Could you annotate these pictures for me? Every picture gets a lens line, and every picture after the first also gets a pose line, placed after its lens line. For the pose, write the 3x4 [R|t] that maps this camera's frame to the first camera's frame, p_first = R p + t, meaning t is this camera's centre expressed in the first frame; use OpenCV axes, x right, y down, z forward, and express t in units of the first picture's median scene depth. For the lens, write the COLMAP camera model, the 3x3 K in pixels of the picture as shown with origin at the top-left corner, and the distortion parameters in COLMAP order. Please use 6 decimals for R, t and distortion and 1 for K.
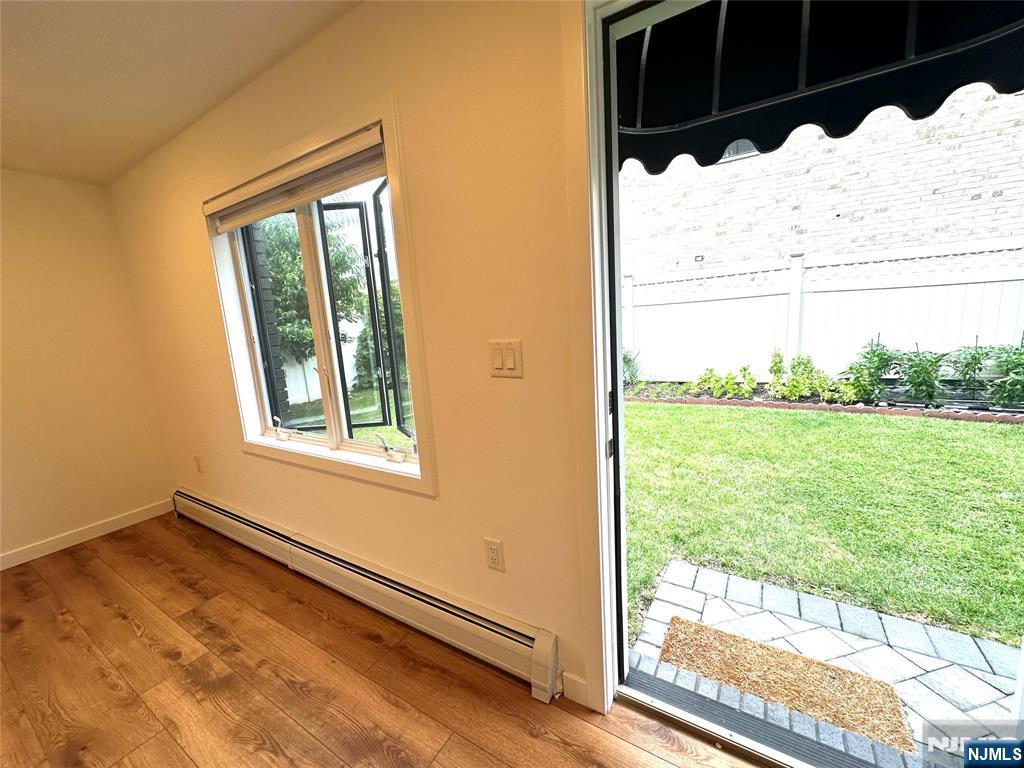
lens RADIAL K [[407.9, 0, 512.0], [0, 407.9, 384.0], [0, 0, 1]] dist [-0.002382, 0.000037]
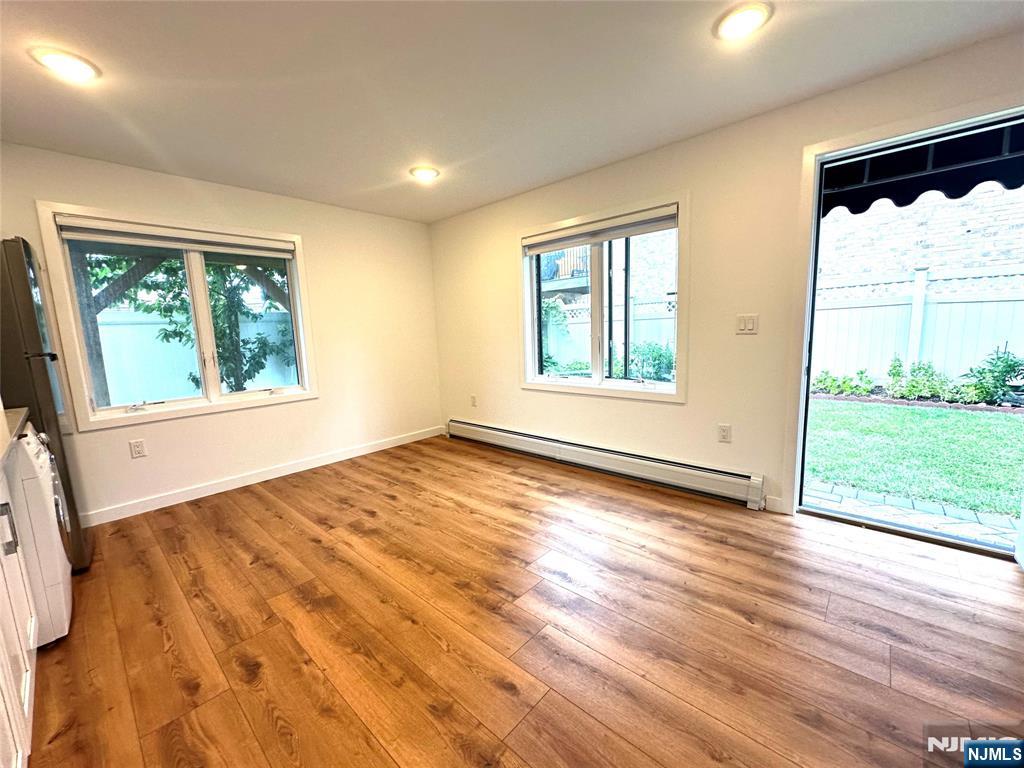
lens RADIAL K [[407.9, 0, 512.0], [0, 407.9, 384.0], [0, 0, 1]] dist [-0.002382, 0.000037]
pose [[0.983747, 0.054522, -0.171085, -0.215656], [-0.058054, 0.998190, -0.015706, 0.088670], [0.169919, 0.025383, 0.985131, -0.308378]]
